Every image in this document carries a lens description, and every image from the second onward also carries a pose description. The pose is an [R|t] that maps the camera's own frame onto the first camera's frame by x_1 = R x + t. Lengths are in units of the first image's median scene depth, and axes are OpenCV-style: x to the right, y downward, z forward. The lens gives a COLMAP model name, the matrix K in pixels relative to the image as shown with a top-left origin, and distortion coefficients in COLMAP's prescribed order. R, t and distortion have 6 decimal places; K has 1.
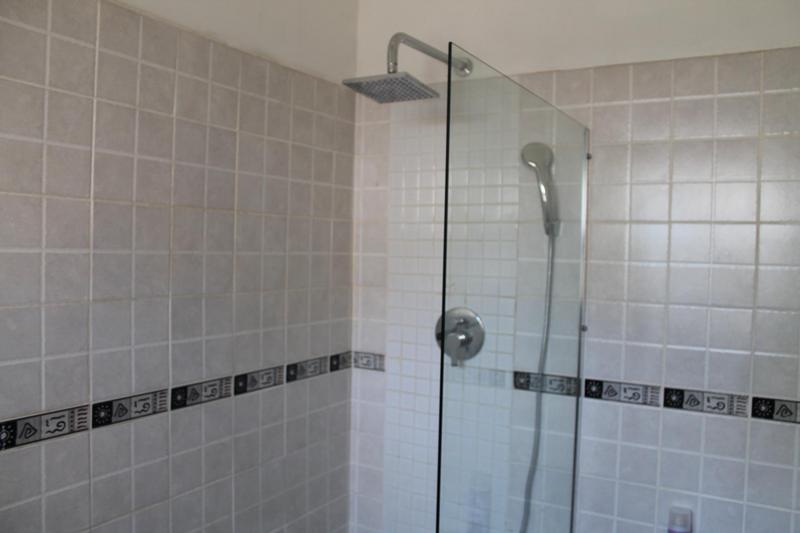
lens RADIAL K [[667.6, 0, 405.8], [0, 667.6, 261.8], [0, 0, 1]] dist [-0.146660, 0.126619]
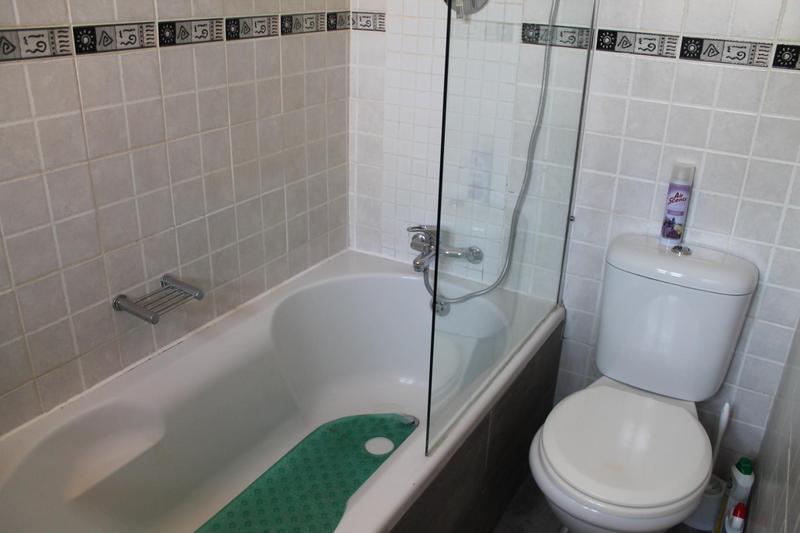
lens RADIAL K [[667.6, 0, 403.0], [0, 667.6, 268.0], [0, 0, 1]] dist [-0.146660, 0.126619]
pose [[0.999961, 0.008606, 0.001758, -0.005960], [-0.008653, 0.930587, 0.365968, 0.161419], [0.001513, -0.365969, 0.930626, 0.010131]]
